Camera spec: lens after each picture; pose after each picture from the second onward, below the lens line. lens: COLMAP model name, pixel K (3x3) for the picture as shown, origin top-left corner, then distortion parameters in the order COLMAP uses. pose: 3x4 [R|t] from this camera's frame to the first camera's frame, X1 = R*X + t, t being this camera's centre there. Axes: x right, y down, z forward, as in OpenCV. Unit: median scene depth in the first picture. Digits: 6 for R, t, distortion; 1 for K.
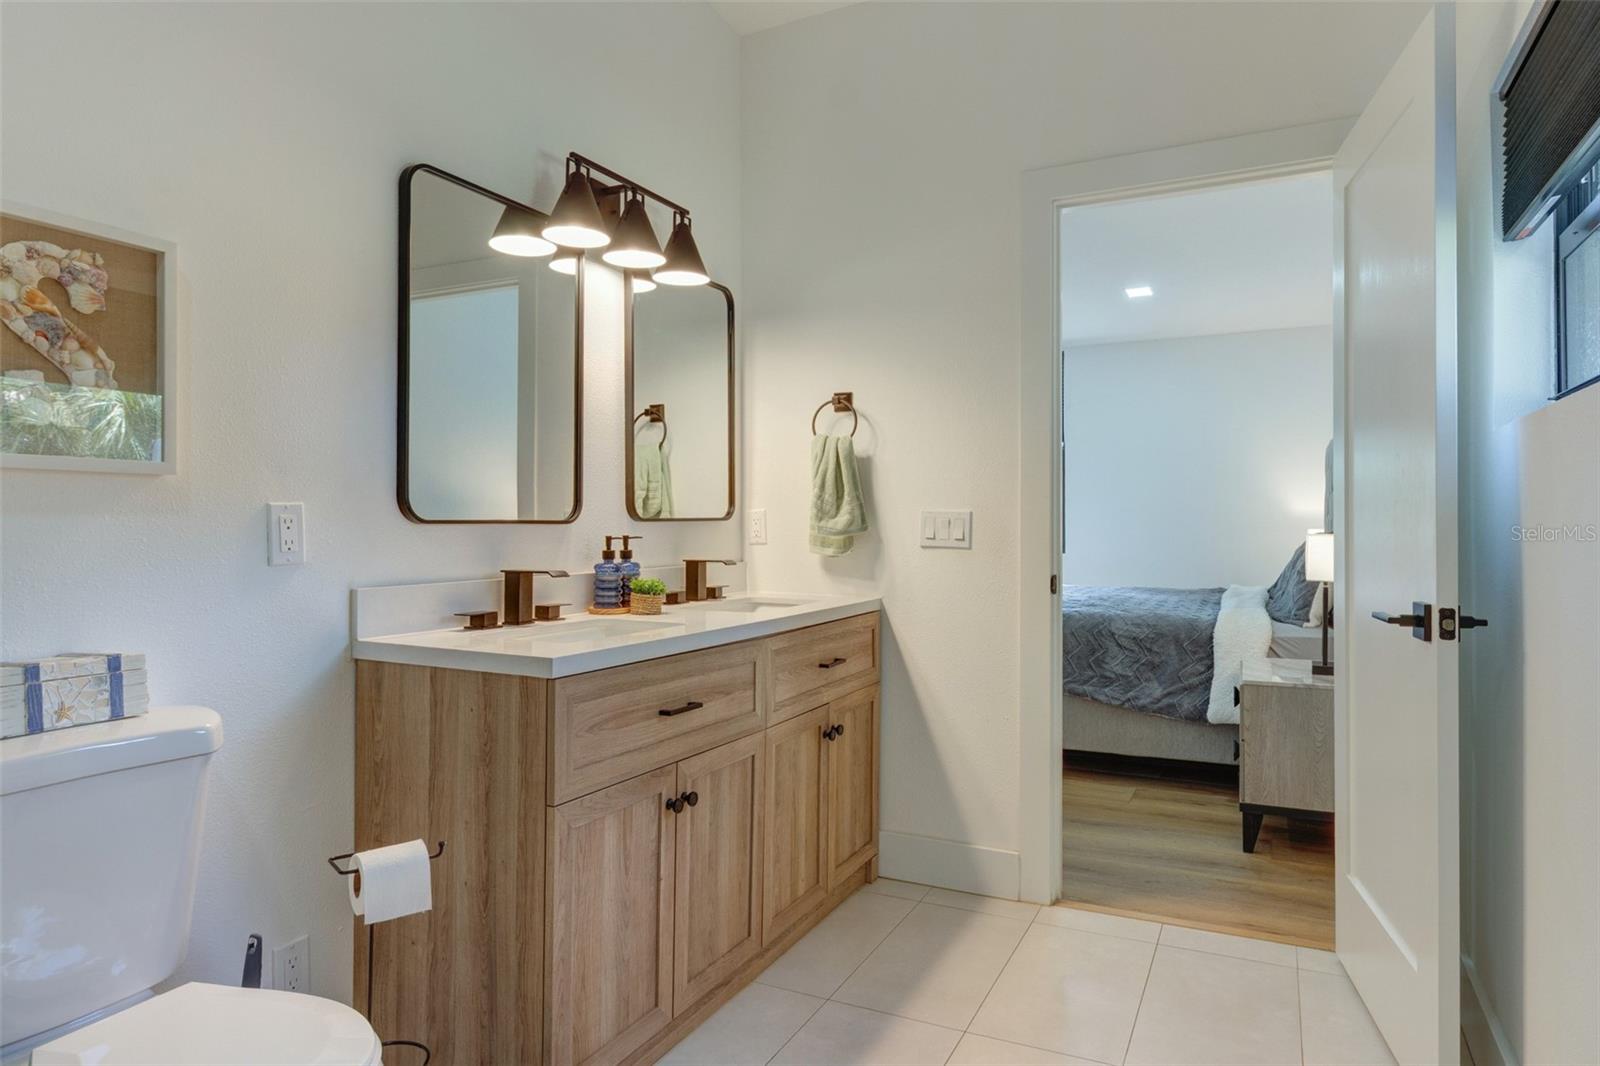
lens RADIAL K [[933.9, 0, 803.5], [0, 933.9, 525.7], [0, 0, 1]] dist [0.001857, -0.001591]
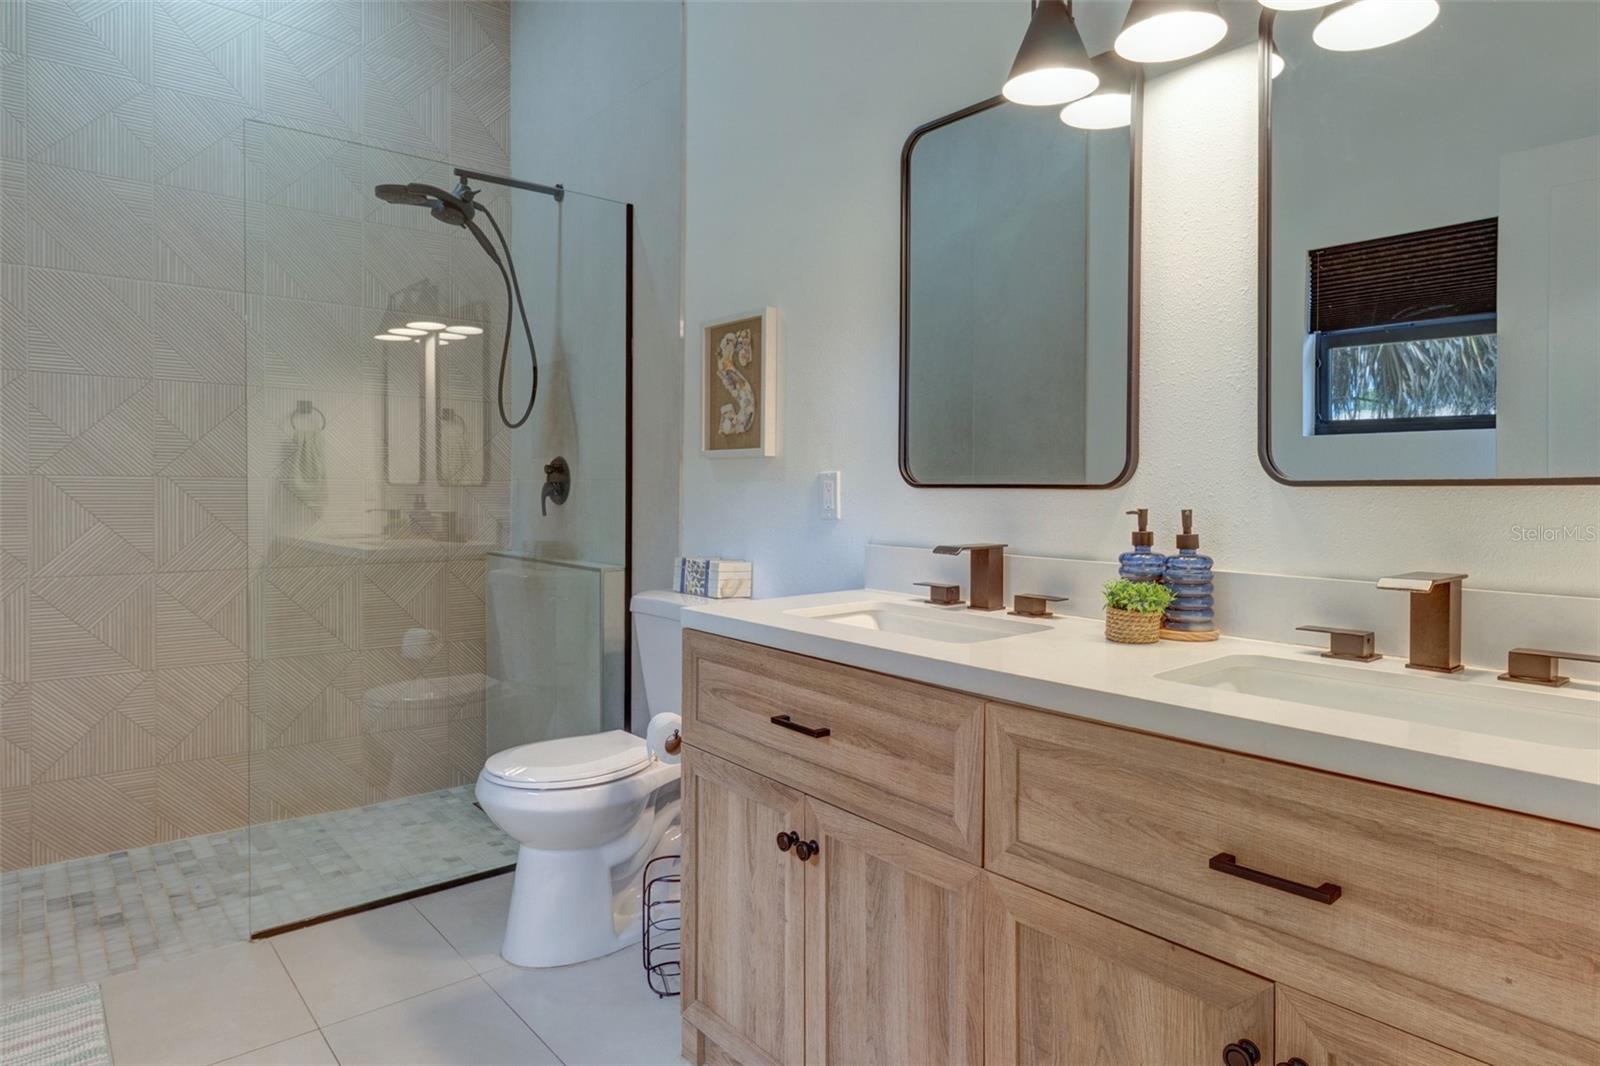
lens RADIAL K [[933.9, 0, 804.4], [0, 933.9, 520.0], [0, 0, 1]] dist [0.001857, -0.001591]
pose [[-0.391446, 0.027356, -0.919794, 0.550411], [-0.009842, 0.999376, 0.033912, -0.000797], [0.920148, 0.022328, -0.390933, 1.246995]]
